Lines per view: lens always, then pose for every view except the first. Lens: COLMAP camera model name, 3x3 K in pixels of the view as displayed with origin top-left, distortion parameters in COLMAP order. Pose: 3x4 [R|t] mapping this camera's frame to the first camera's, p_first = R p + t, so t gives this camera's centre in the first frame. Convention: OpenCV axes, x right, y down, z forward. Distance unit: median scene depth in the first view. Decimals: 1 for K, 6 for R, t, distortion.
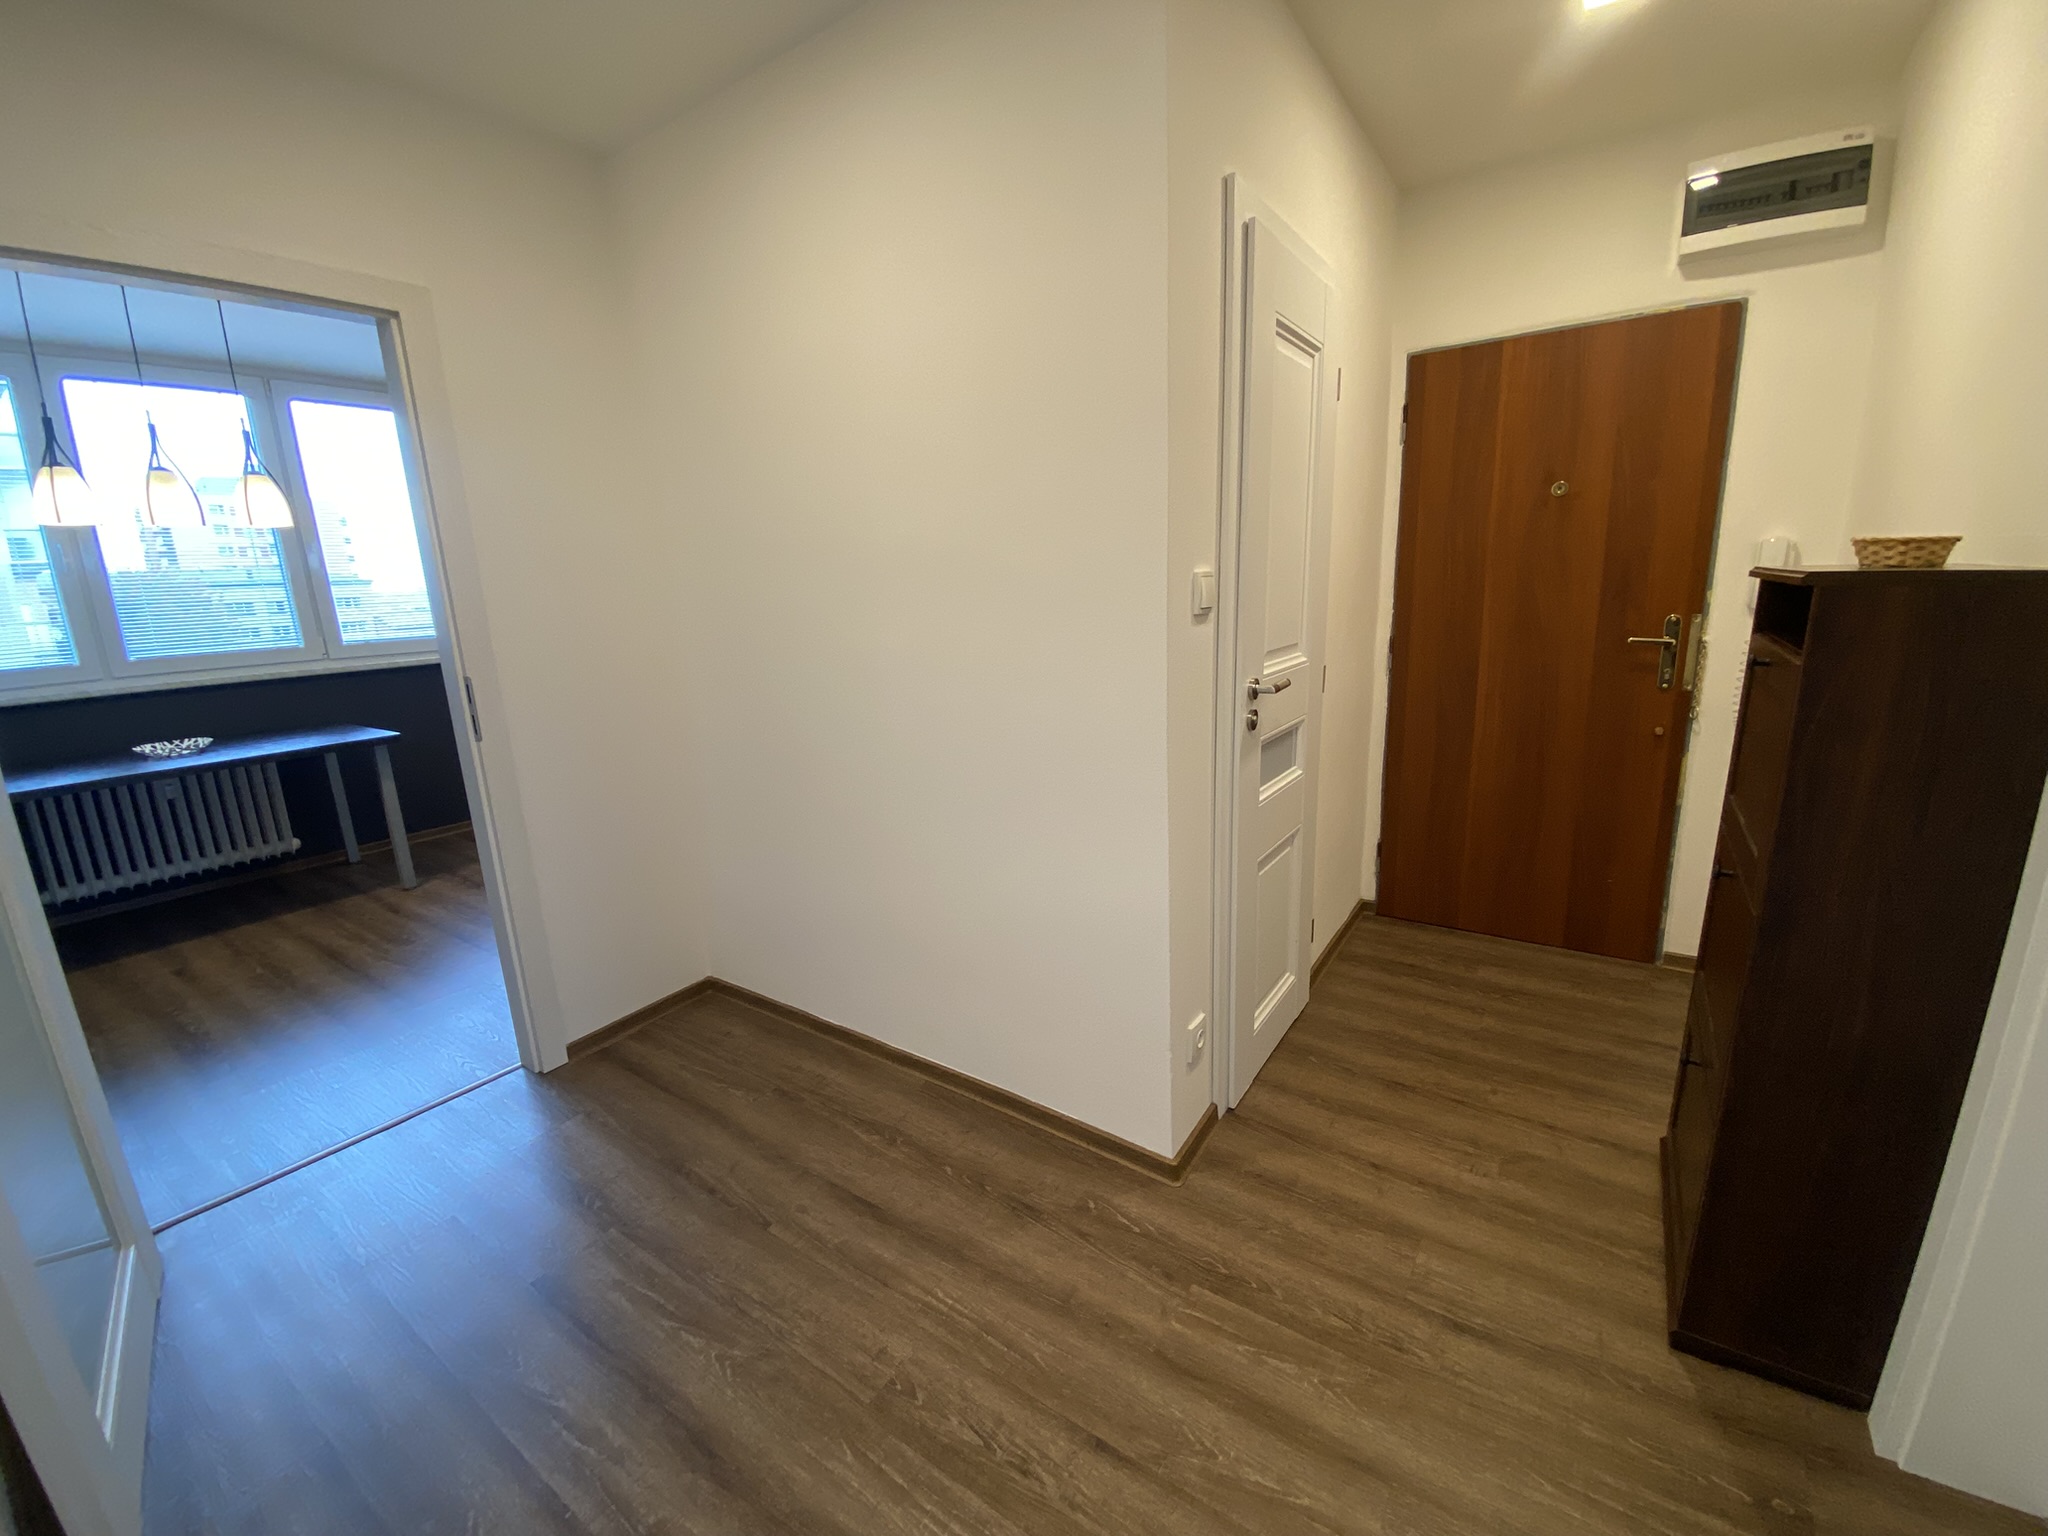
lens RADIAL K [[834.6, 0, 1016.8], [0, 834.6, 775.4], [0, 0, 1]] dist [0.027953, -0.021352]
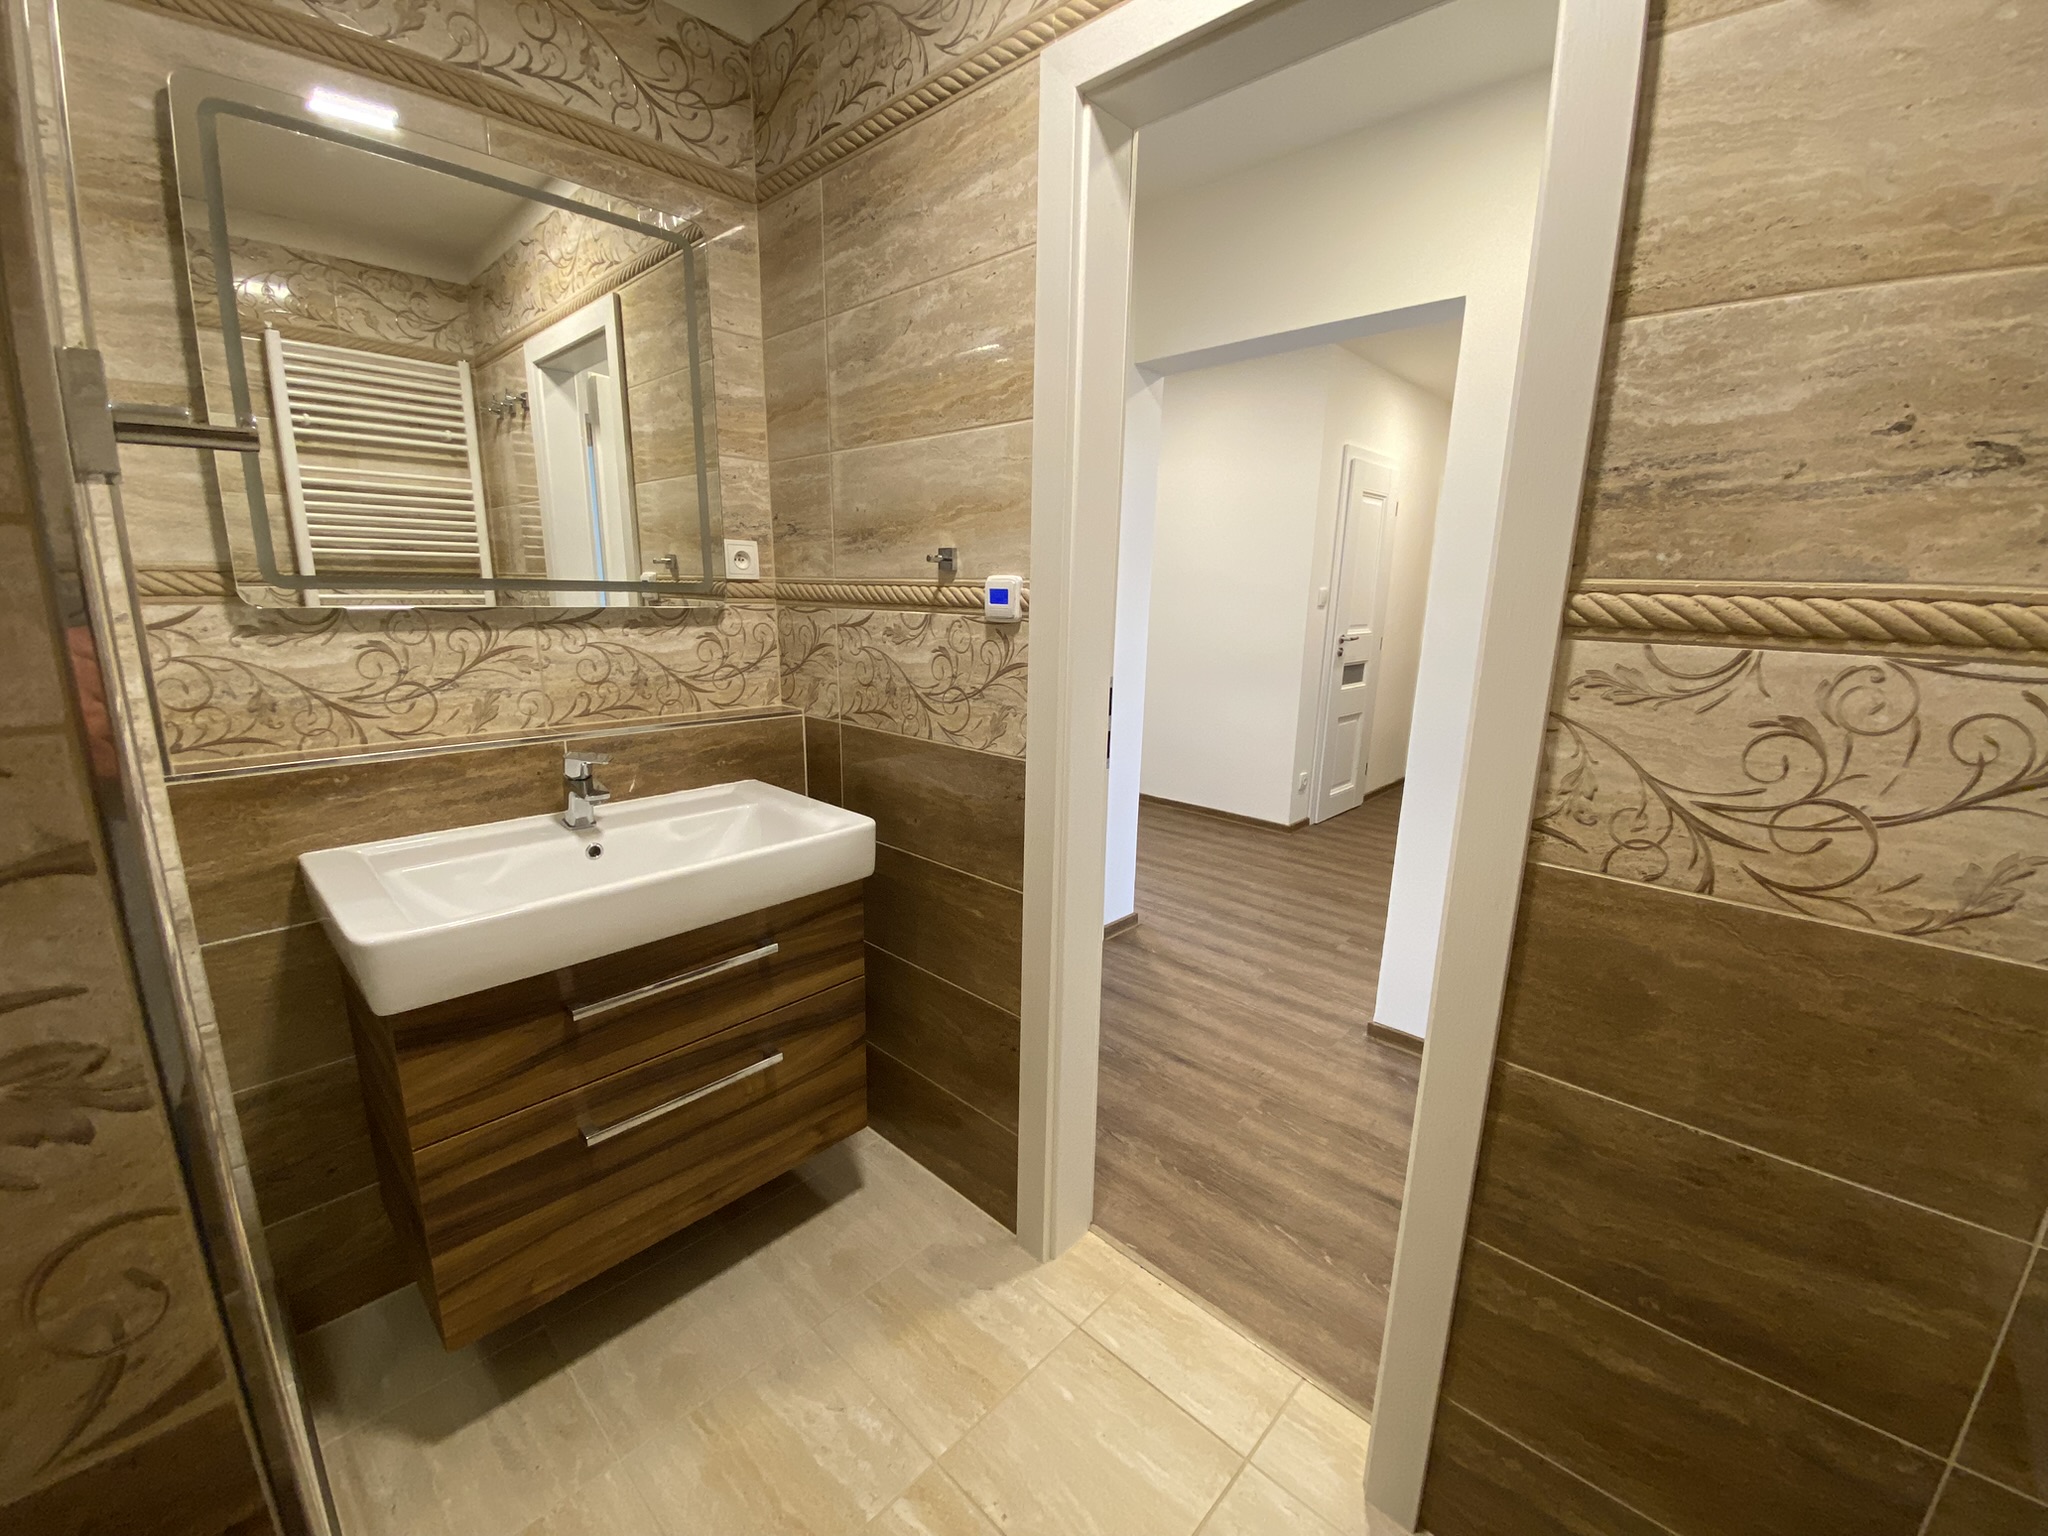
lens RADIAL K [[852.0, 0, 1016.4], [0, 852.0, 775.4], [0, 0, 1]] dist [0.056089, -0.038275]
pose [[0.988163, 0.089651, -0.124482, -0.291806], [-0.090571, 0.995889, -0.001733, 0.368354], [0.123815, 0.012987, 0.992220, -1.527668]]
